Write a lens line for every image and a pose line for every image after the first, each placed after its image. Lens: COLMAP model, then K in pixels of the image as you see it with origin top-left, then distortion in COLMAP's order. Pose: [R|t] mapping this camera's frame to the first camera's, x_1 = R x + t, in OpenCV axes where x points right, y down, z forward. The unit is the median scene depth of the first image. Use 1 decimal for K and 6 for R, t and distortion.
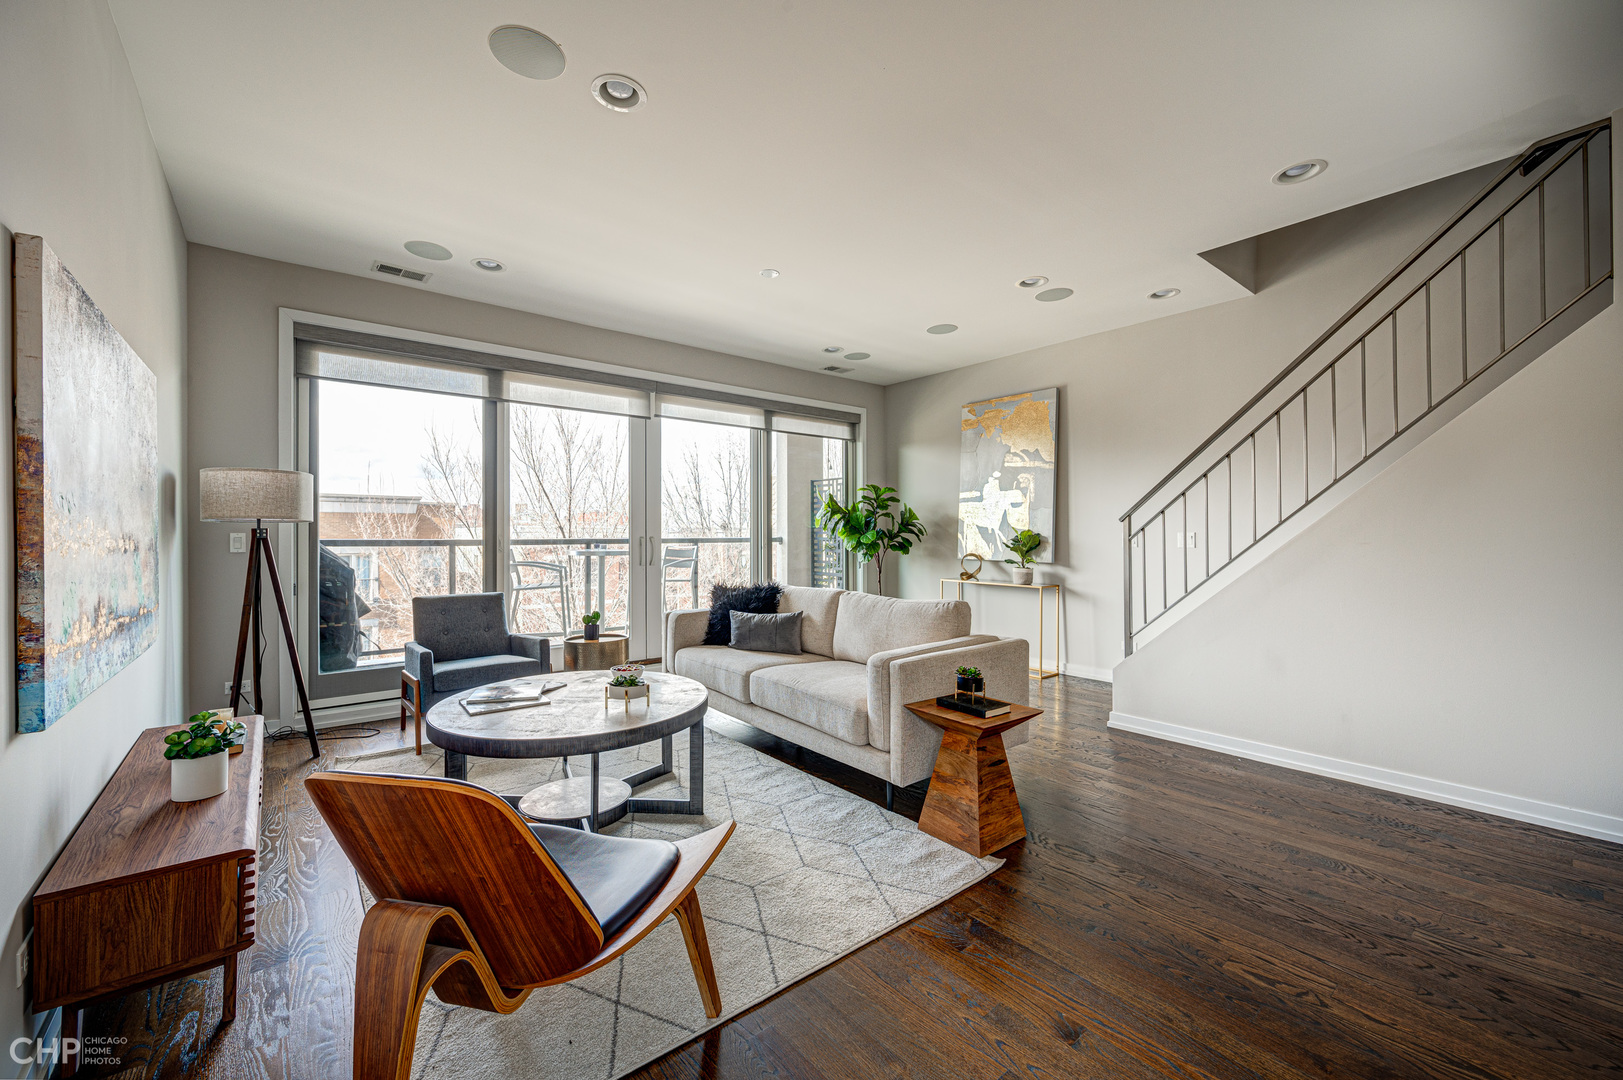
lens RADIAL K [[634.0, 0, 811.8], [0, 634.0, 526.1], [0, 0, 1]] dist [-0.002582, -0.000331]
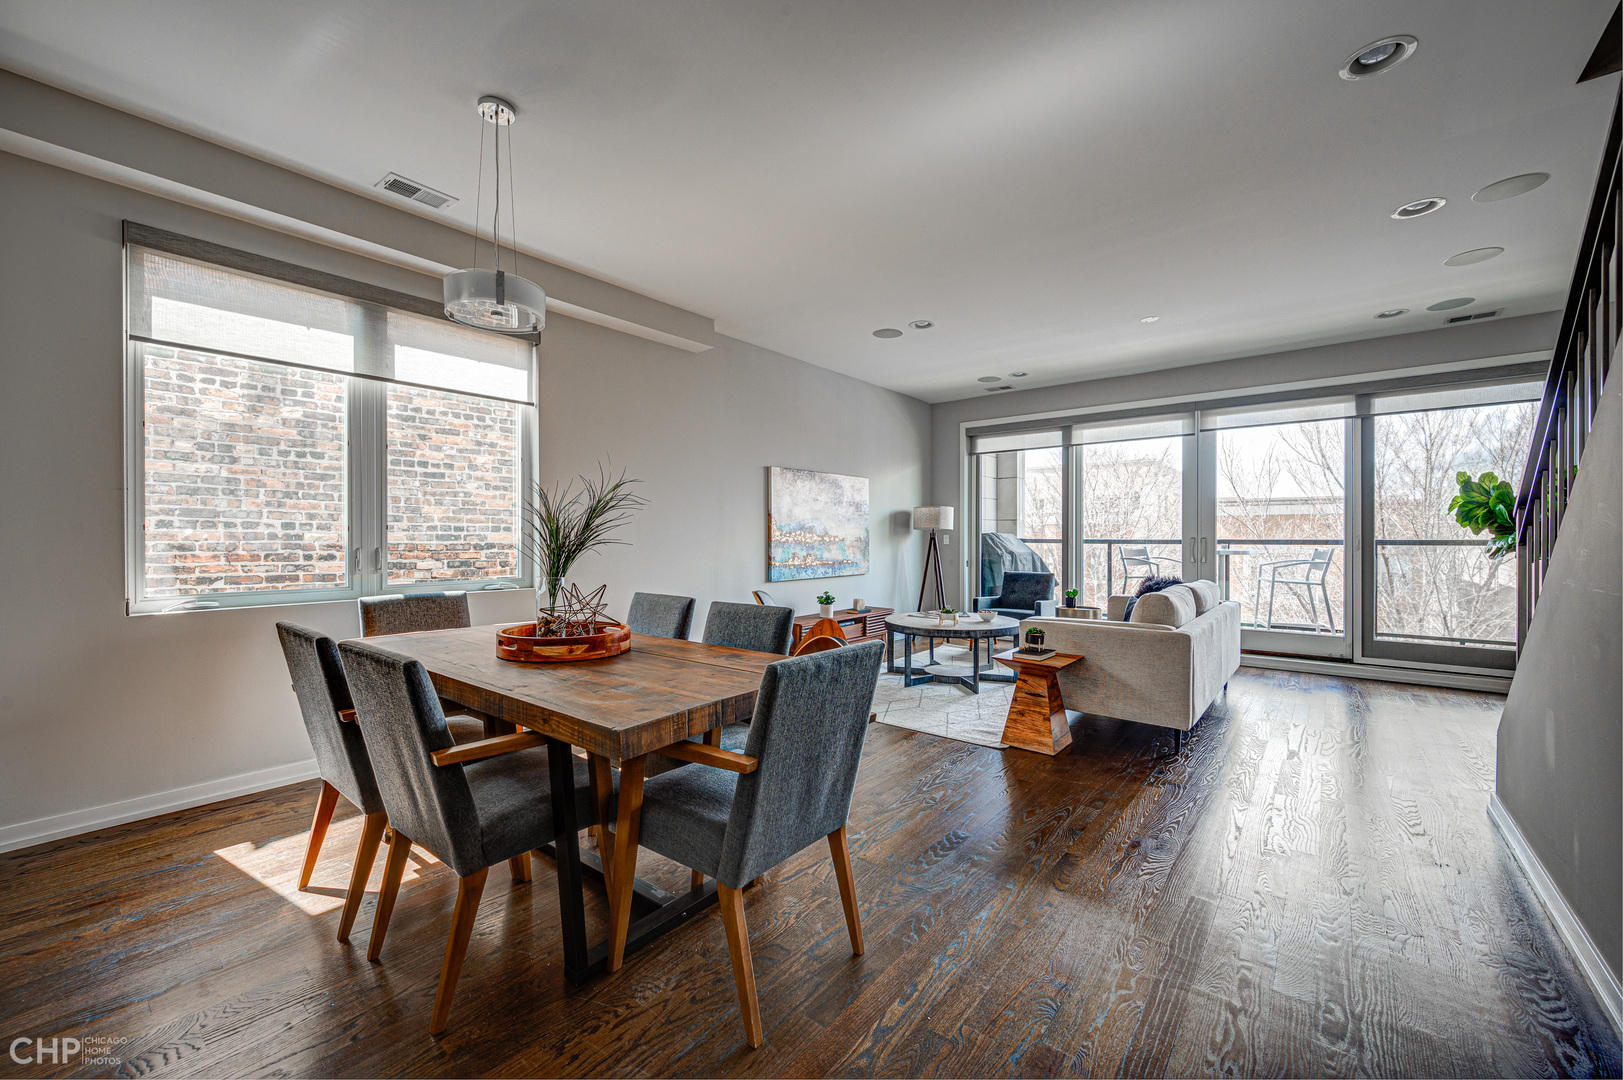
lens RADIAL K [[634.0, 0, 813.7], [0, 634.0, 540.6], [0, 0, 1]] dist [-0.002582, -0.000331]
pose [[0.184523, 0.010322, -0.982774, 0.743708], [0.013162, 0.999829, 0.012972, -0.002284], [0.982740, -0.015329, 0.184355, 0.112558]]
